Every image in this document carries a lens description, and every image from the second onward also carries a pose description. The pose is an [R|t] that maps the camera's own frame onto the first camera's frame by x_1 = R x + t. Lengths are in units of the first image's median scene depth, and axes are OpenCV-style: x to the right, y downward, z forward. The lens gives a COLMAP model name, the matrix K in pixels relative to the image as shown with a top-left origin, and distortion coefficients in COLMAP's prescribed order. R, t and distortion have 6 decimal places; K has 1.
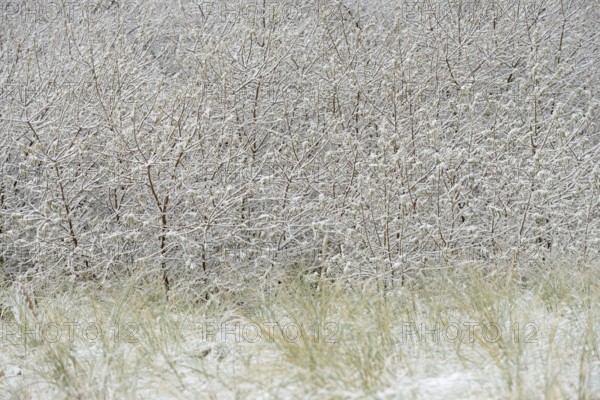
lens RADIAL K [[1594.7, 0, 299.3], [0, 1594.7, 199.3], [0, 0, 1]] dist [-0.079652, 0.000000]
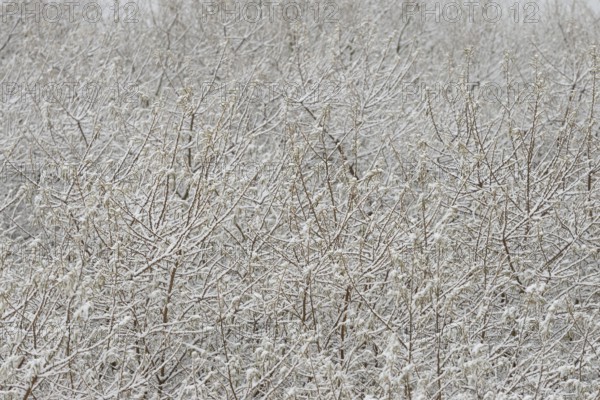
lens RADIAL K [[1594.7, 0, 300.3], [0, 1594.7, 198.6], [0, 0, 1]] dist [-0.079652, 0.000000]
pose [[0.998582, 0.053065, 0.004283, 0.015801], [-0.051936, 0.988696, -0.140649, -0.017227], [-0.011698, 0.140227, 0.990050, 0.427330]]
